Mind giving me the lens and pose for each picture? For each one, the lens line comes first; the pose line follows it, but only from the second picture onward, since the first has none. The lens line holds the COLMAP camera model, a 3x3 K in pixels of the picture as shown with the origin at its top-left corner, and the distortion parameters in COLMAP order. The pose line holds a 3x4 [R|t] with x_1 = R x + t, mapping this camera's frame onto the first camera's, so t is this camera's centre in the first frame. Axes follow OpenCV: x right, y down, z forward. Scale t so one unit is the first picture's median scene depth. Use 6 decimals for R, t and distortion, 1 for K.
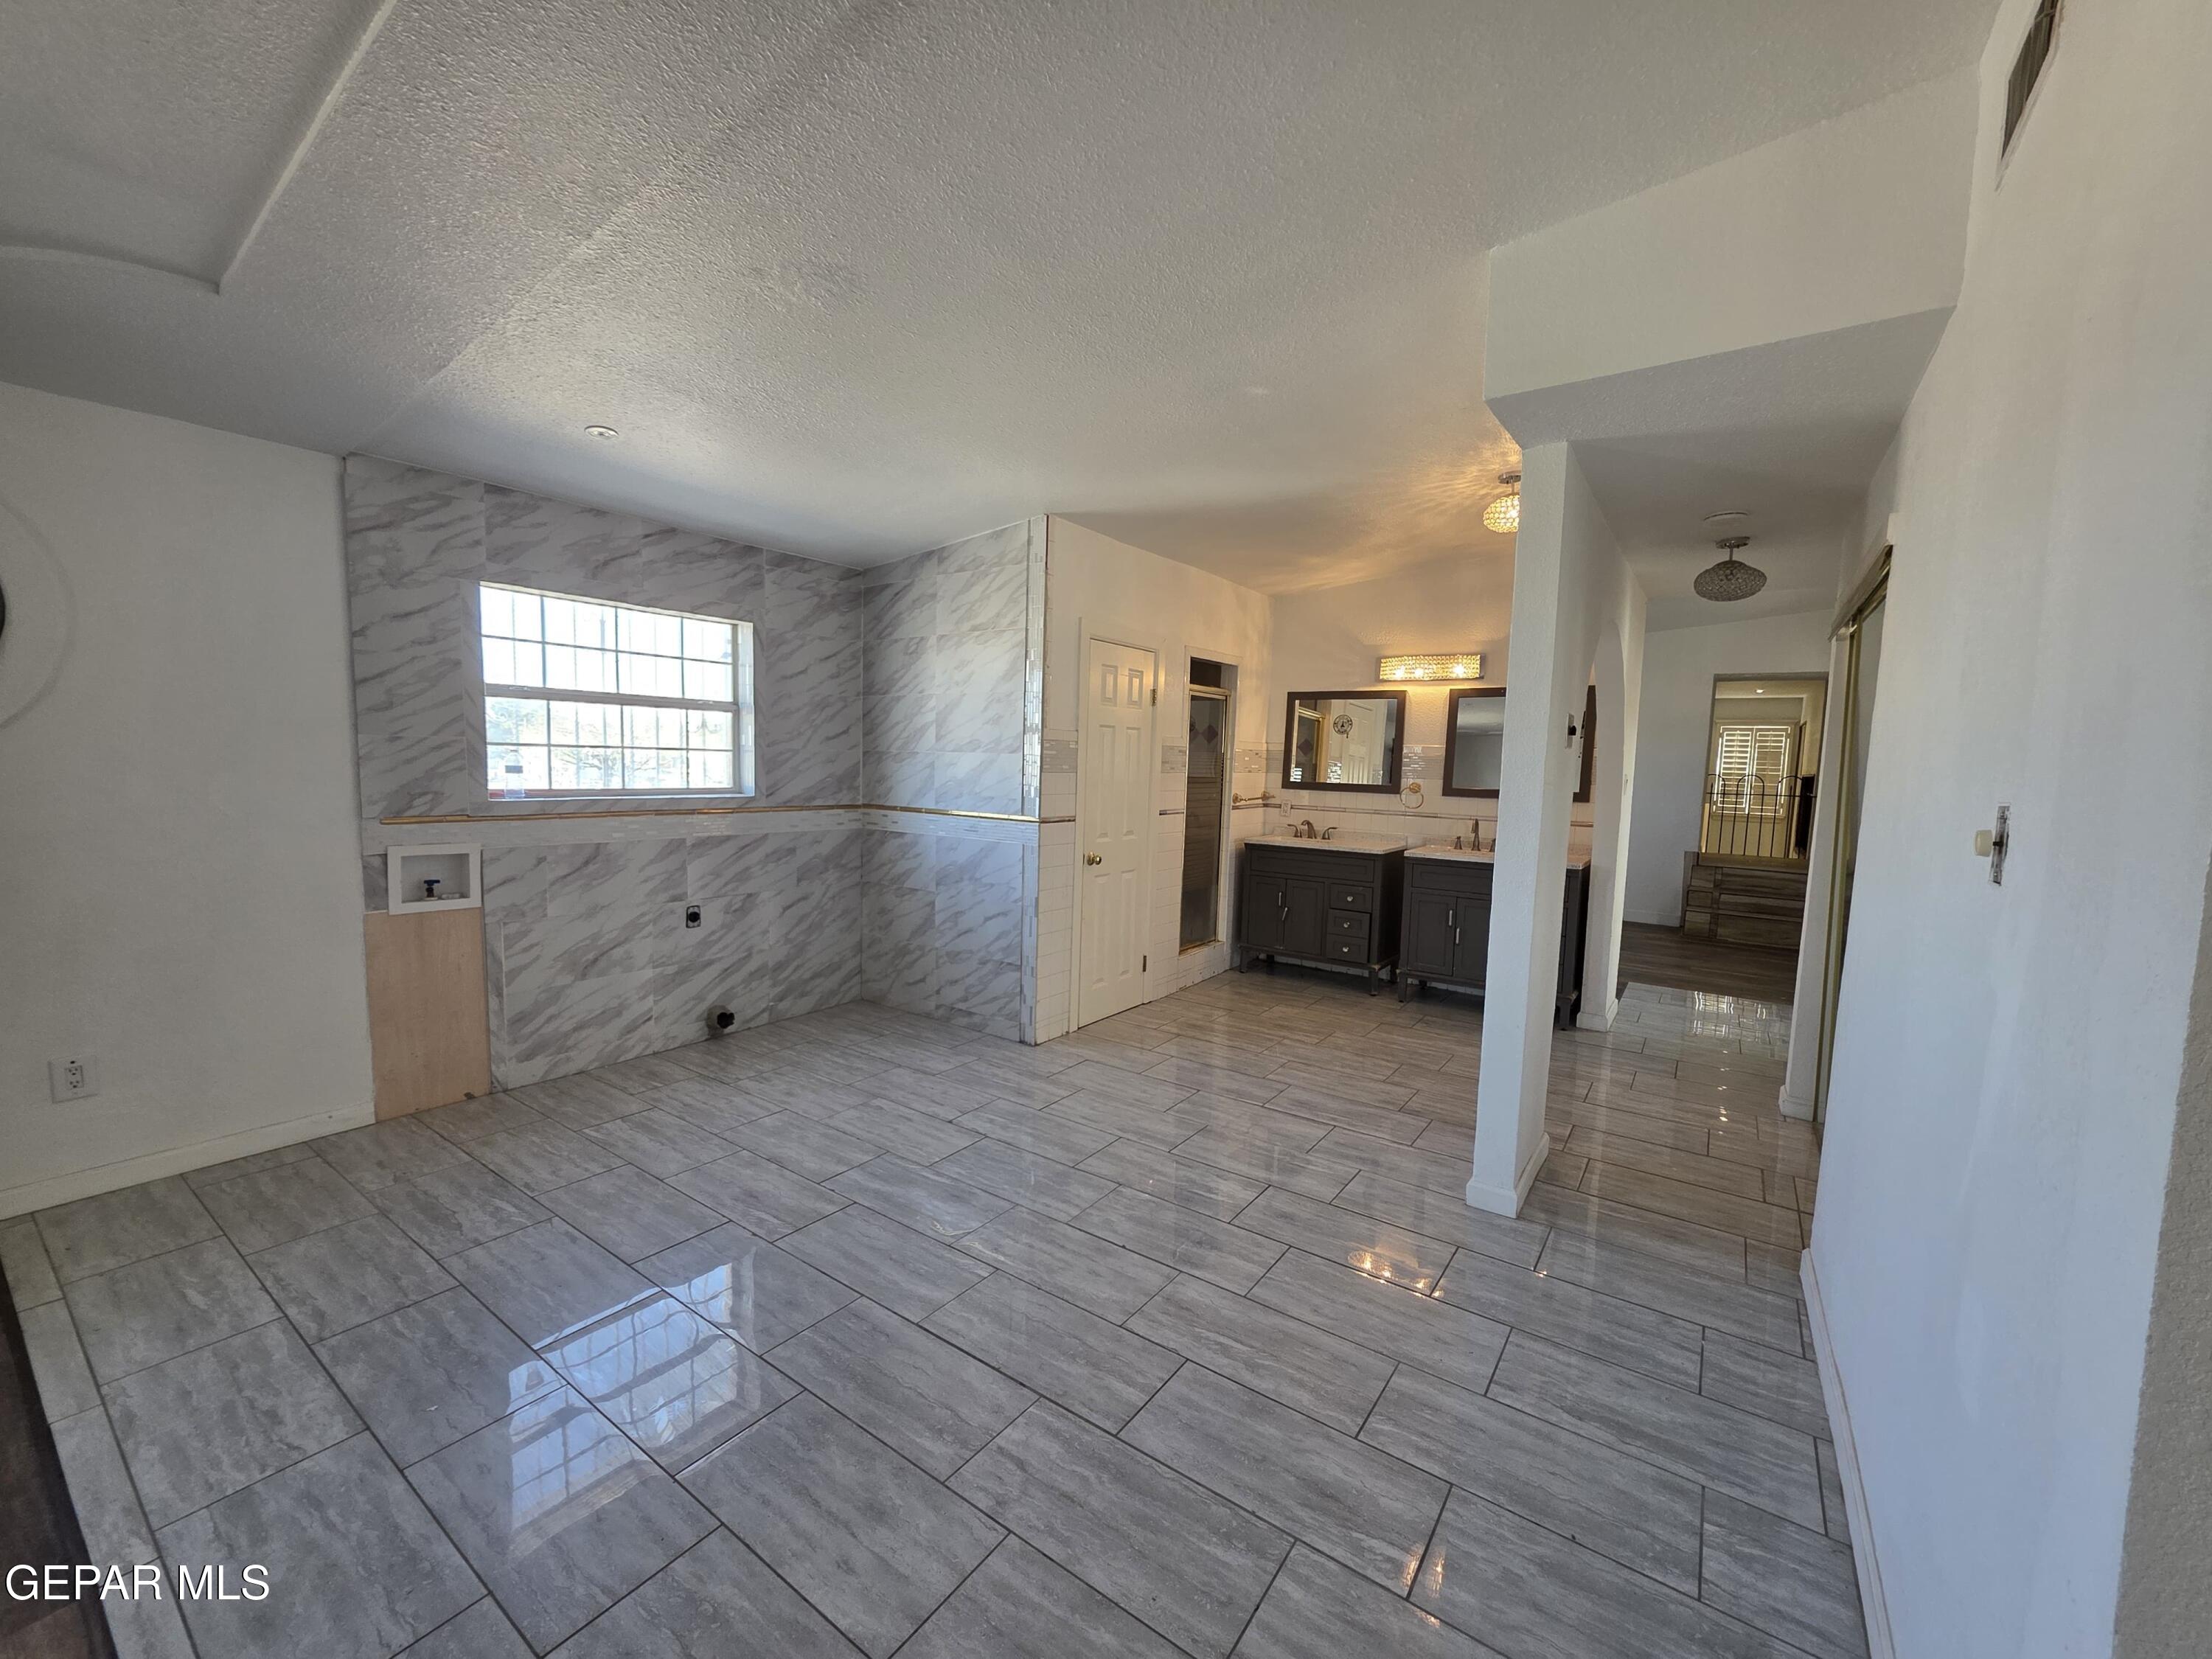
lens RADIAL K [[884.5, 0, 1101.4], [0, 884.5, 833.5], [0, 0, 1]] dist [0.001144, -0.000038]
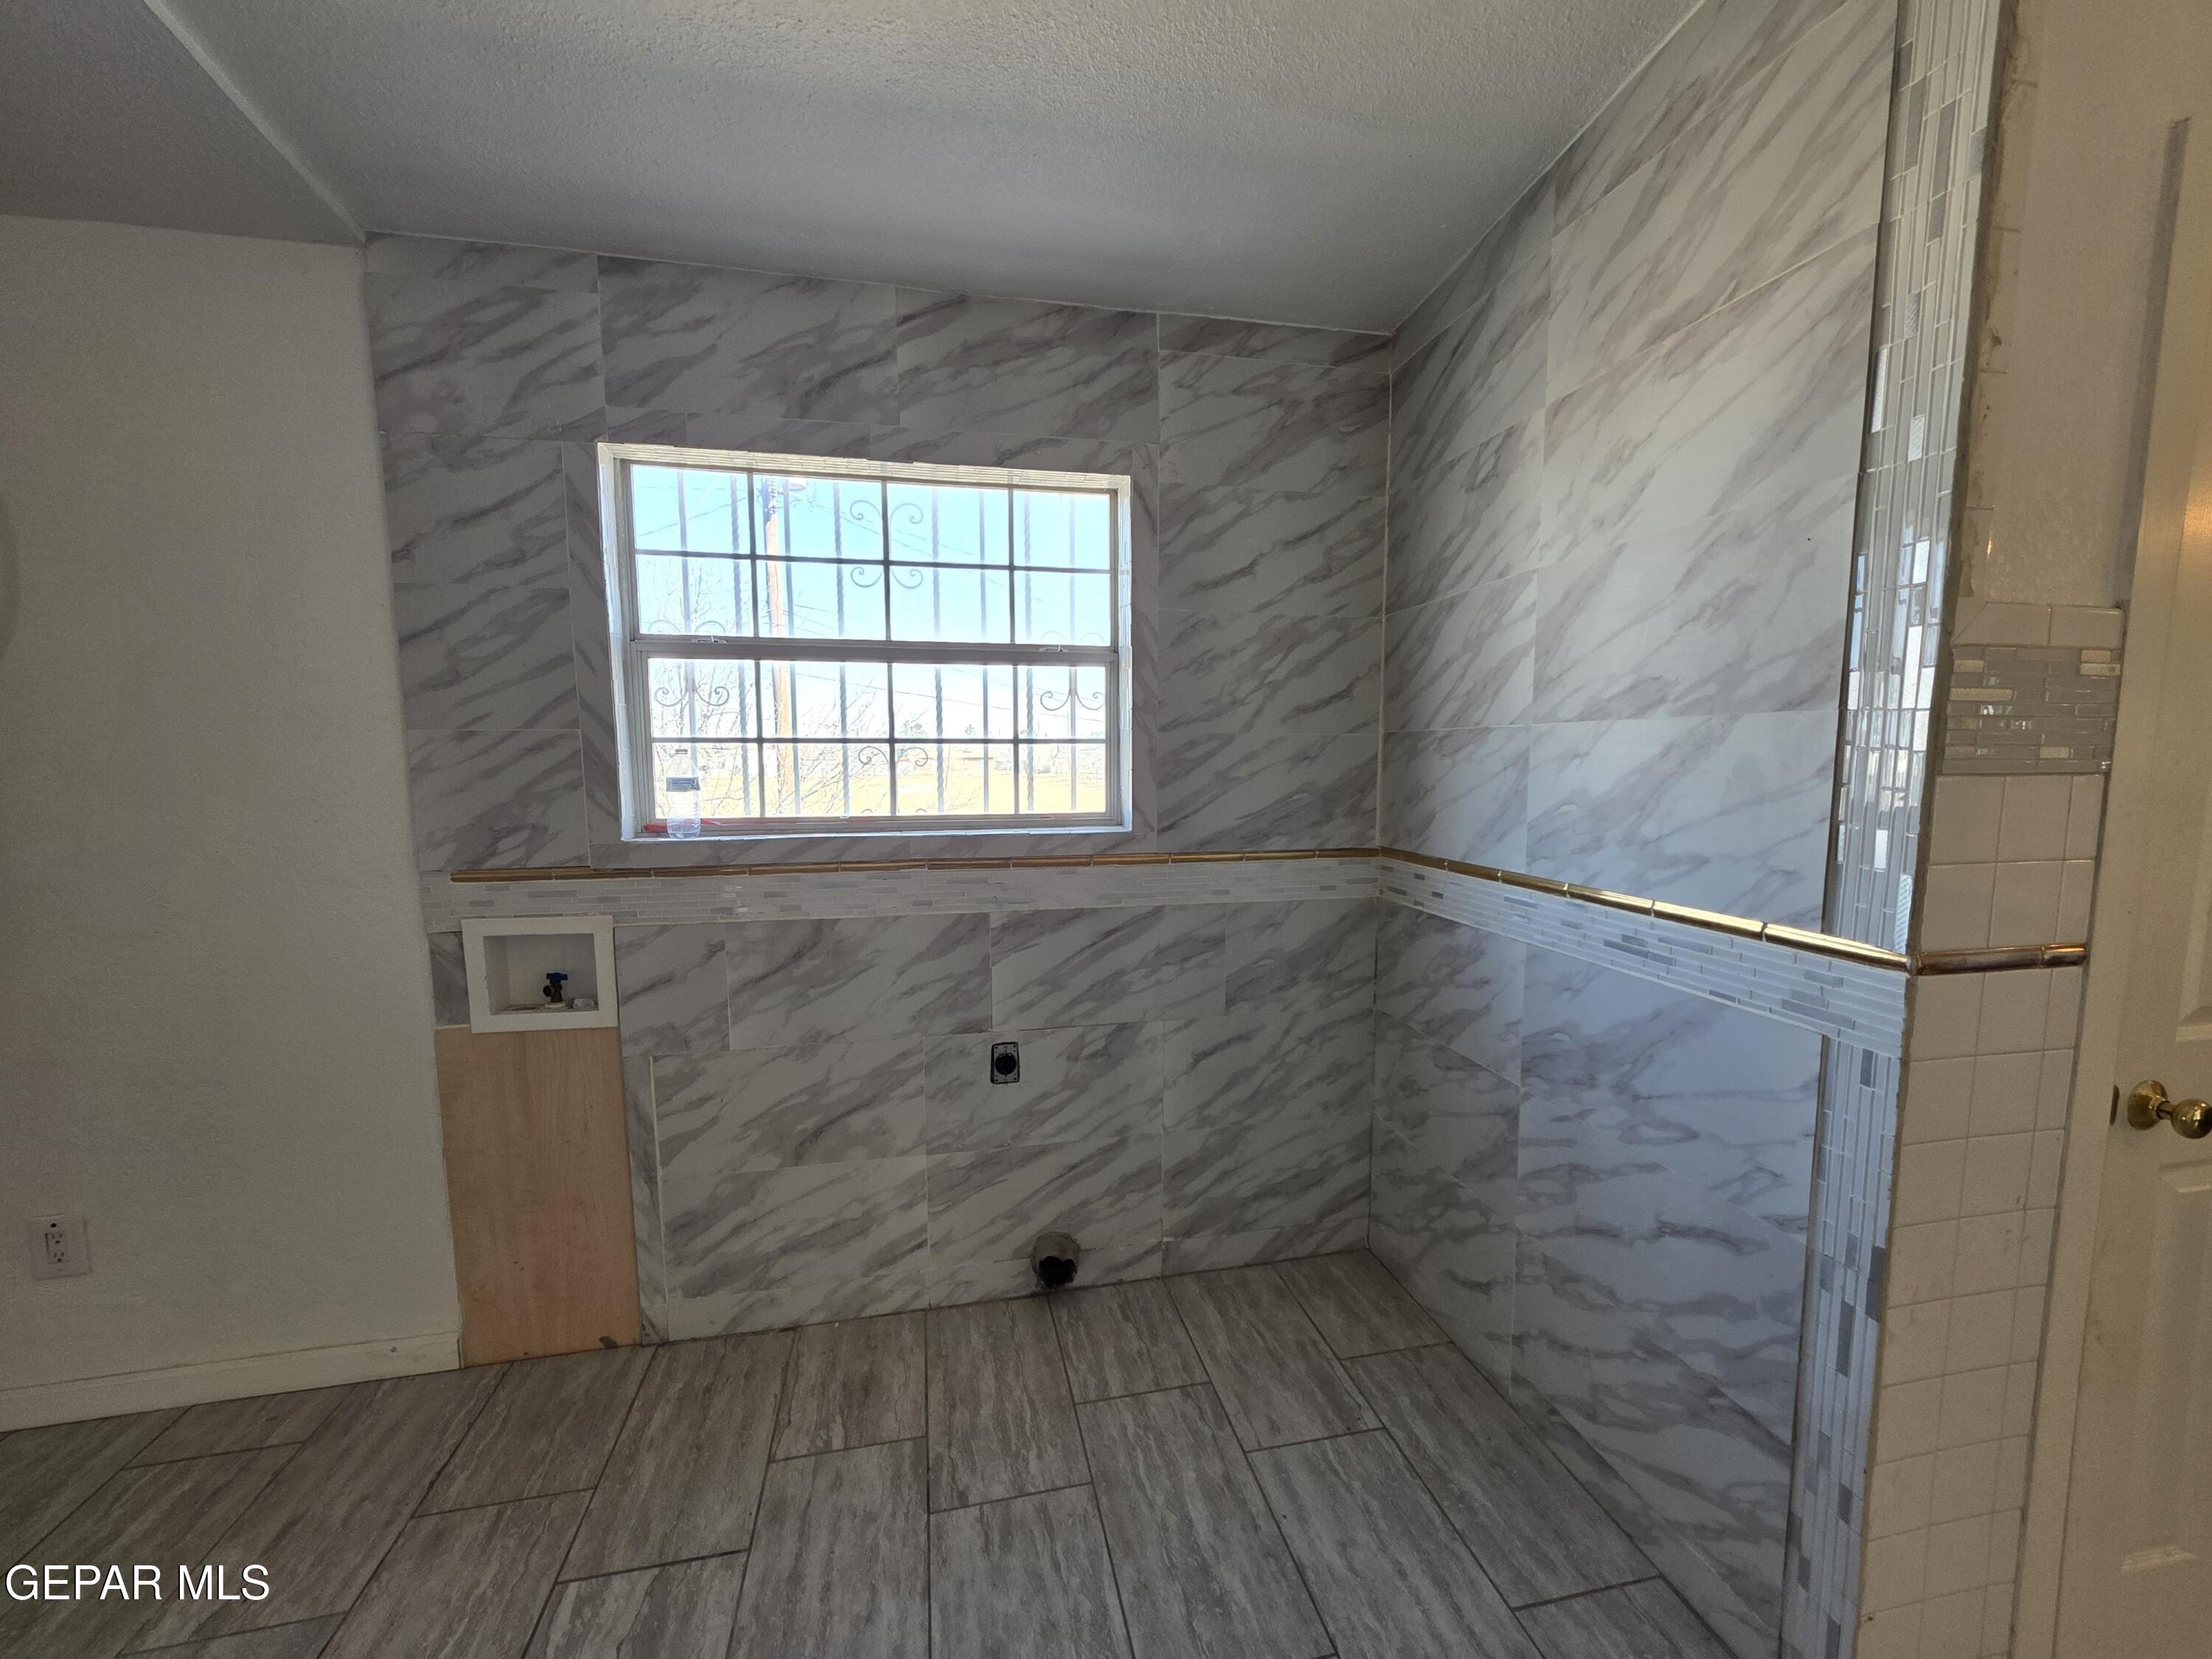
lens RADIAL K [[884.5, 0, 1112.1], [0, 884.5, 843.4], [0, 0, 1]] dist [0.001144, -0.000038]
pose [[0.740102, 0.037438, -0.671452, -0.067611], [-0.032861, 0.999270, 0.019496, -0.044761], [0.671692, 0.007635, 0.740791, 0.624063]]
